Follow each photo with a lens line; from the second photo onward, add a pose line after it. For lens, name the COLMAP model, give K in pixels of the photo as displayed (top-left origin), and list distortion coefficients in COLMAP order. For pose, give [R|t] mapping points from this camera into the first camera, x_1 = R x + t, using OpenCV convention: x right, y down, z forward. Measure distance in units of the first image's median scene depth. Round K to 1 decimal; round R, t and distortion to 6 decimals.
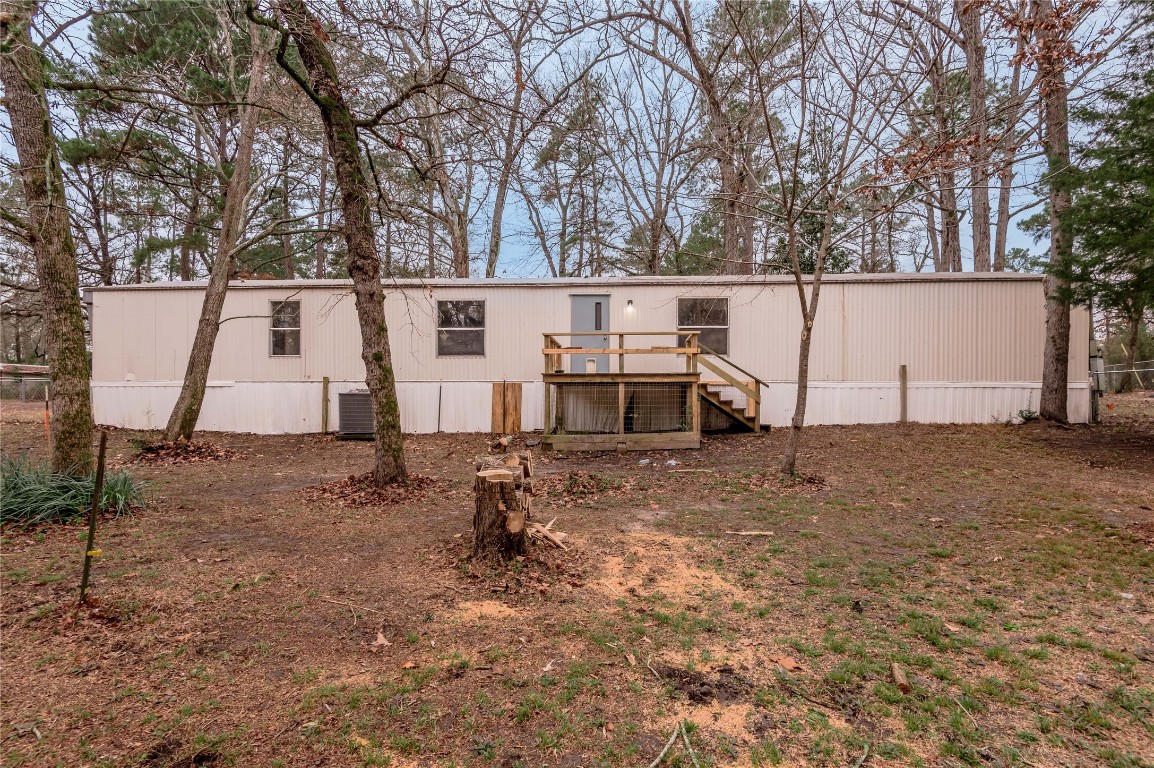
lens RADIAL K [[550.8, 0, 583.7], [0, 550.8, 393.0], [0, 0, 1]] dist [0.040372, -0.027160]
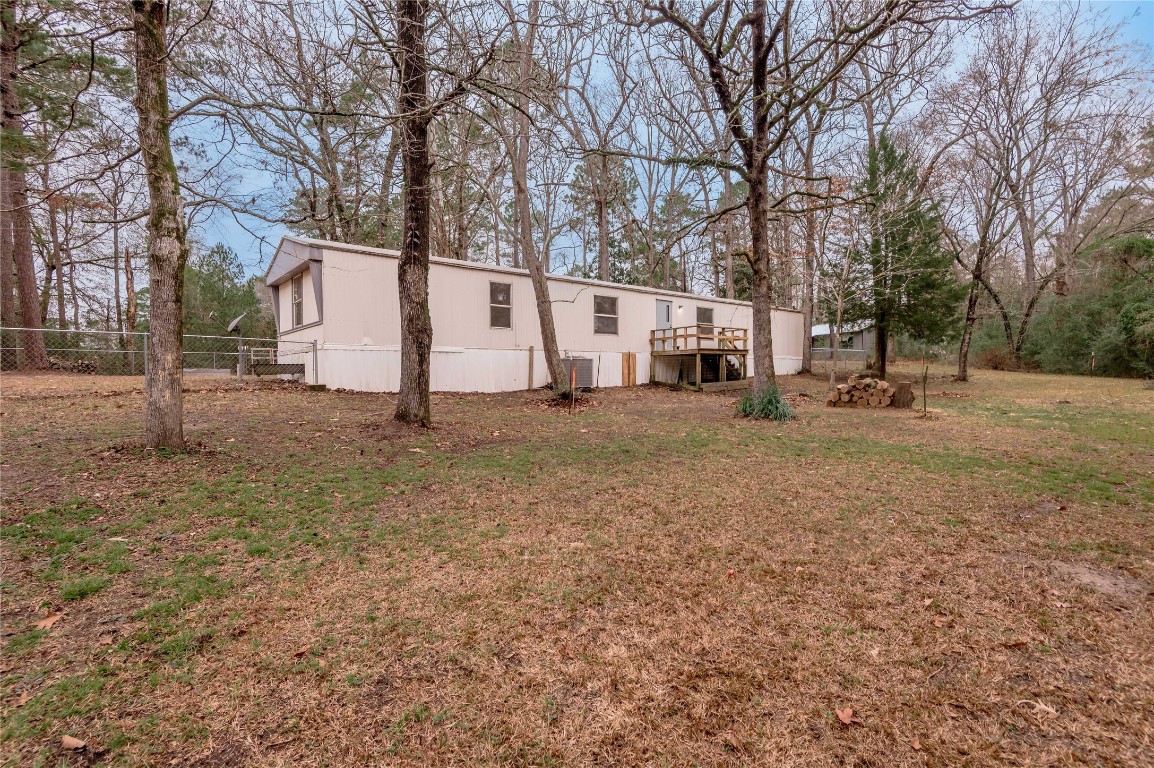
lens RADIAL K [[550.8, 0, 583.7], [0, 550.8, 393.0], [0, 0, 1]] dist [0.040372, -0.027160]
pose [[0.702491, -0.037668, 0.710695, -1.542930], [0.000918, 0.998646, 0.052022, 0.015145], [-0.711692, -0.035893, 0.701574, 0.011342]]
